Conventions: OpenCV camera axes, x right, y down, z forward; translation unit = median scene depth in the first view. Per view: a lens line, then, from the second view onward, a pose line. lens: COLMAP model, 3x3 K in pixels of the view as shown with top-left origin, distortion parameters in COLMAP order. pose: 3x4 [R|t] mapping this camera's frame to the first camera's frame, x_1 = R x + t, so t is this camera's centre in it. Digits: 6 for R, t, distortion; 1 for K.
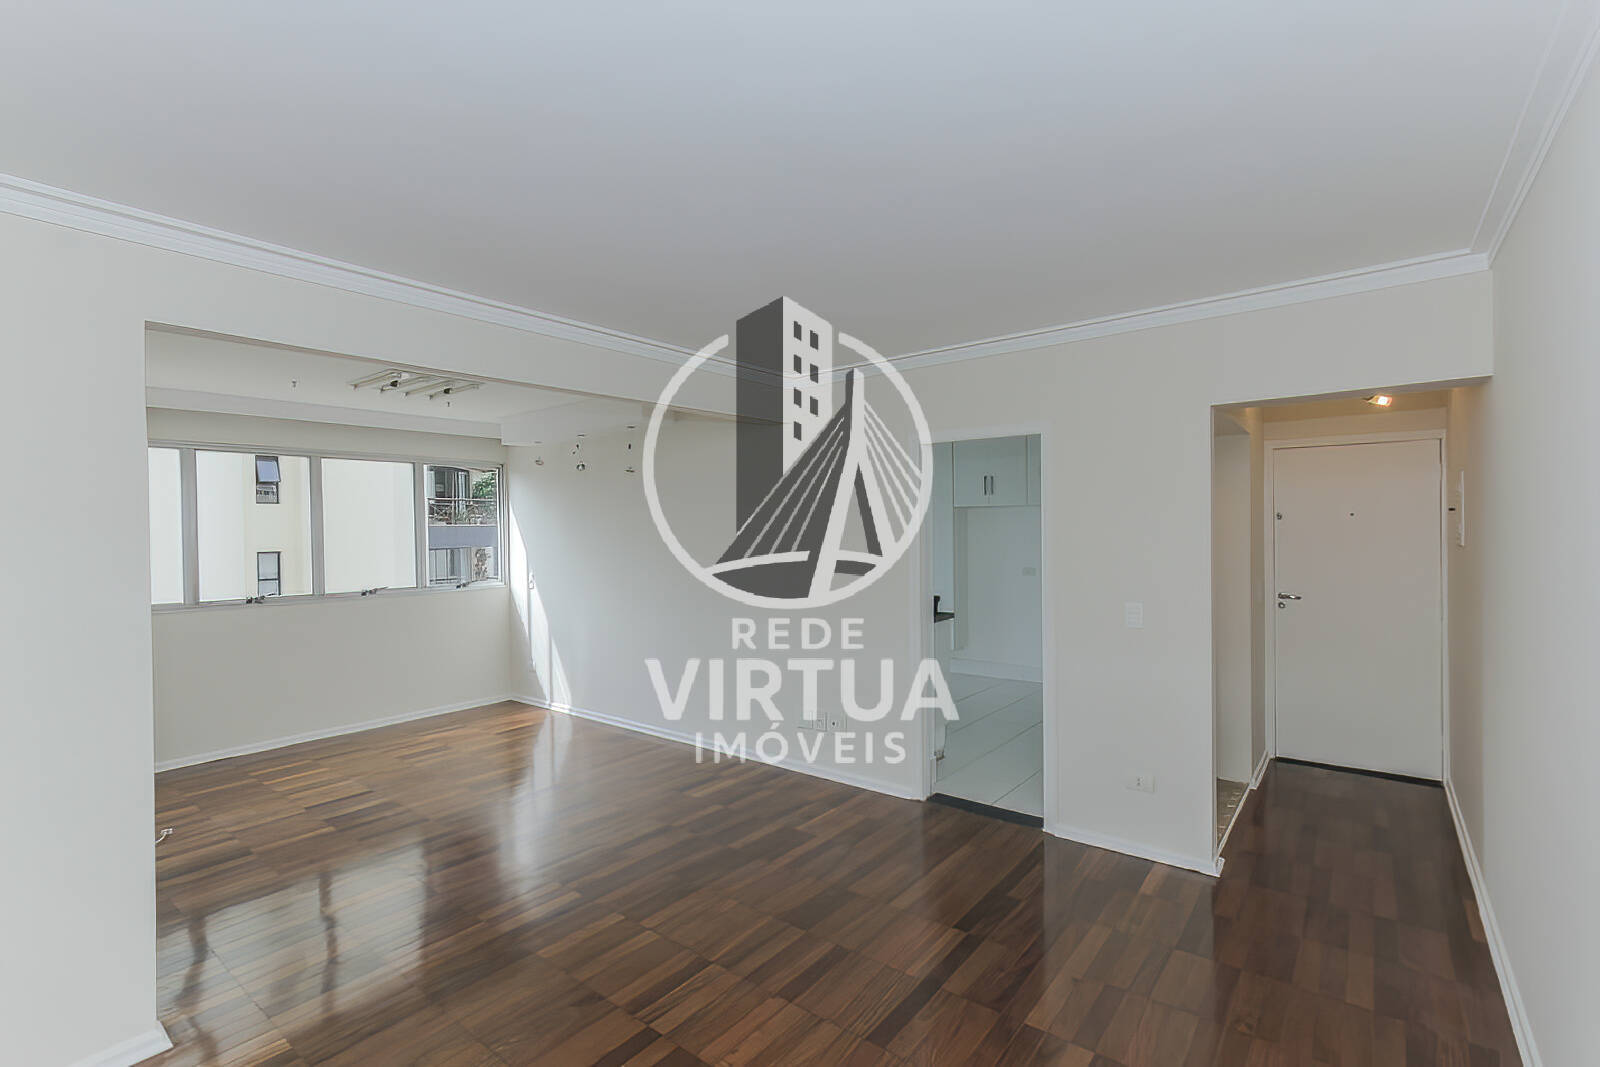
lens RADIAL K [[731.0, 0, 814.6], [0, 731.0, 534.5], [0, 0, 1]] dist [0.001951, 0.001895]
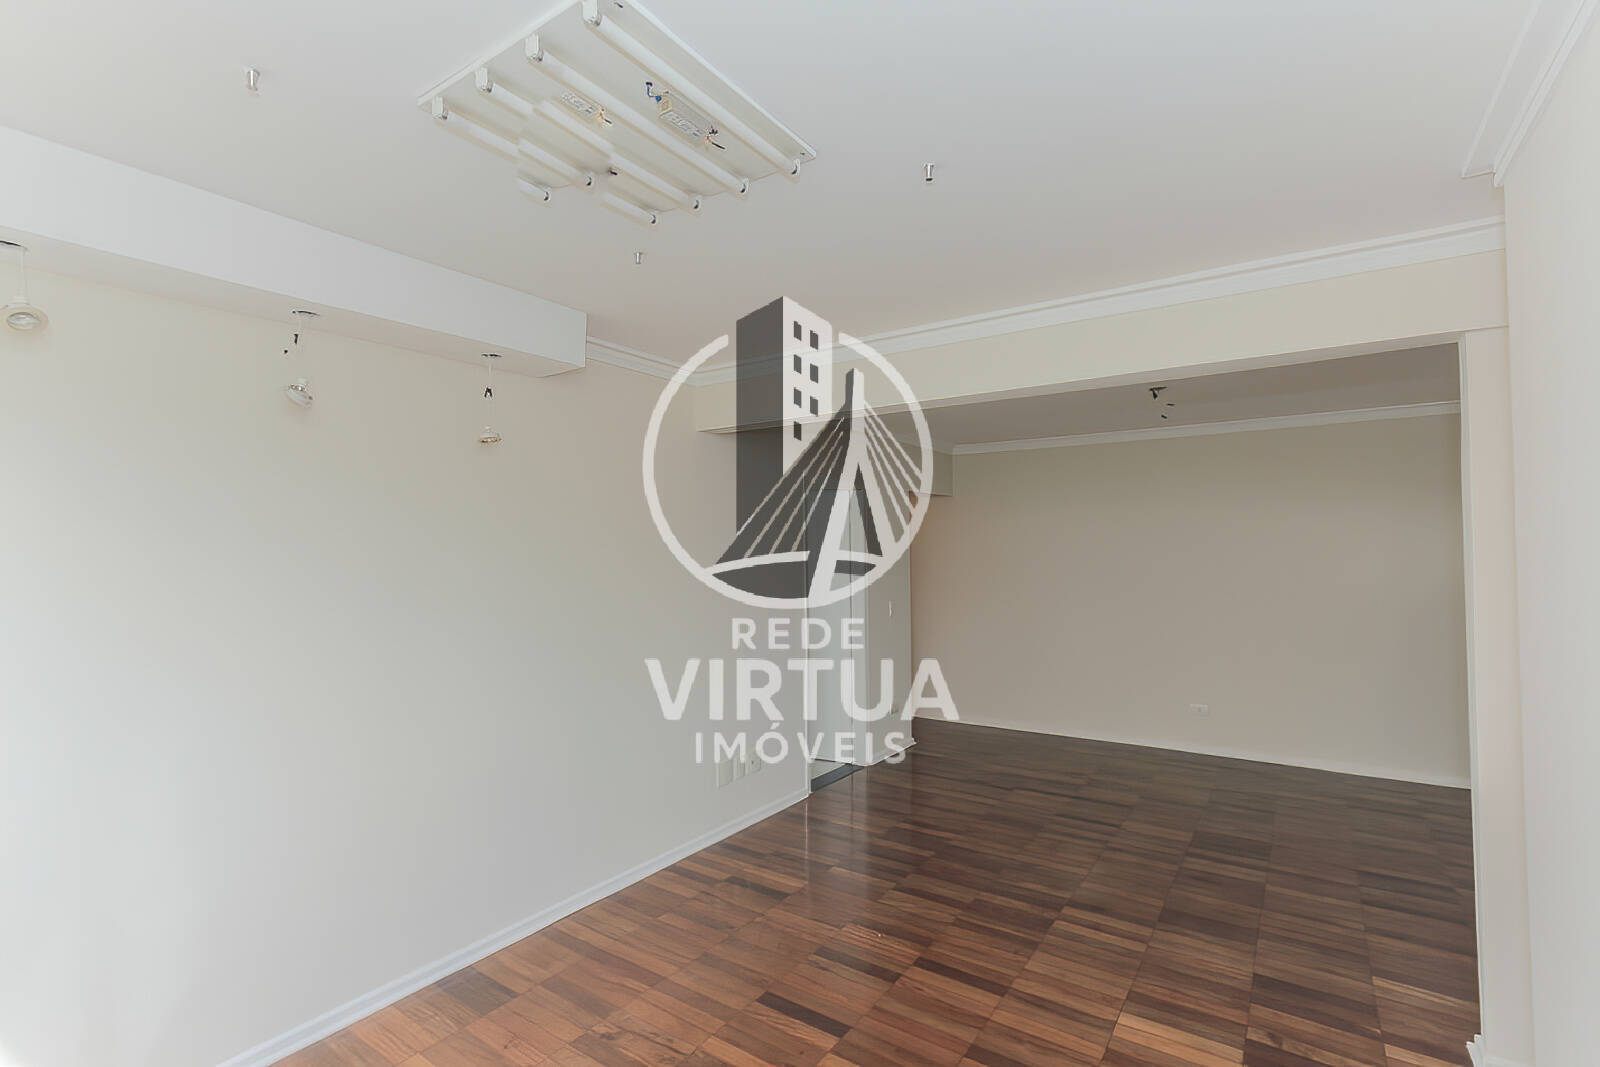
lens RADIAL K [[731.0, 0, 814.6], [0, 731.0, 534.5], [0, 0, 1]] dist [0.001951, 0.001895]
pose [[-0.061861, 0.042729, 0.997170, -0.877640], [0.007858, 0.999073, -0.042323, 0.004973], [-0.998054, 0.005217, -0.062139, 0.914485]]
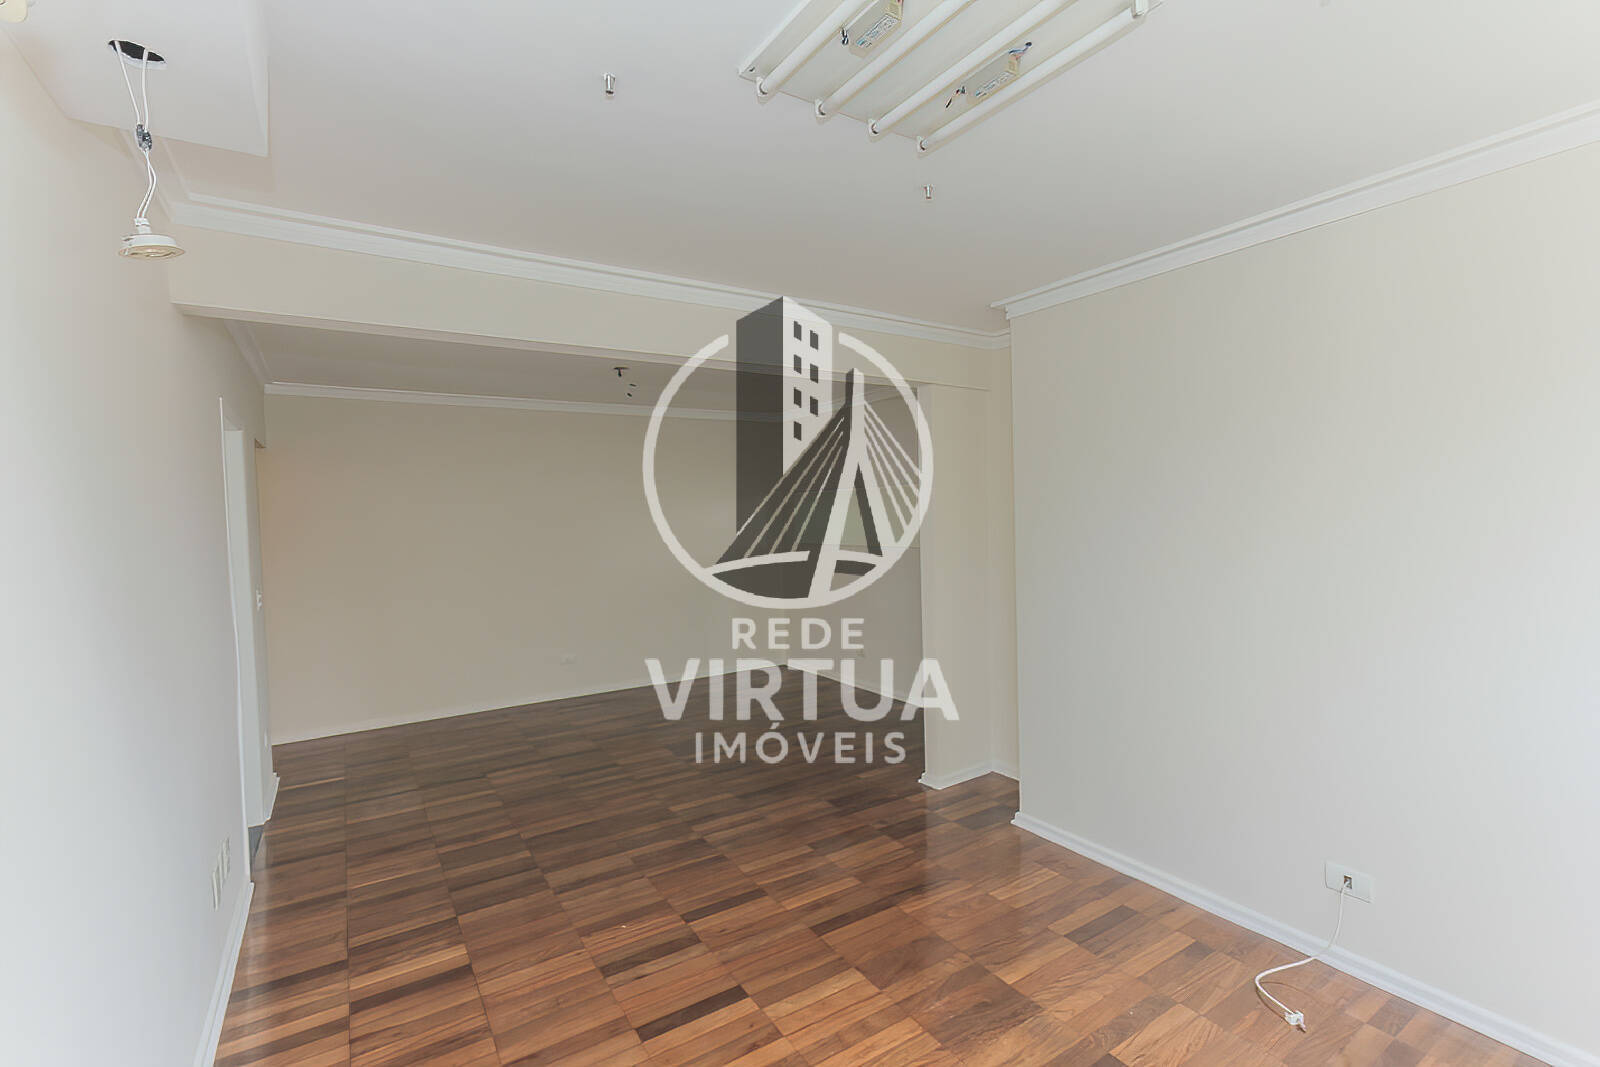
lens RADIAL K [[731.0, 0, 814.6], [0, 731.0, 534.5], [0, 0, 1]] dist [0.001951, 0.001895]
pose [[-0.947036, 0.026420, 0.320038, -0.577958], [0.036106, 0.999051, 0.024370, 0.003539], [-0.319090, 0.034634, -0.947091, 1.310319]]
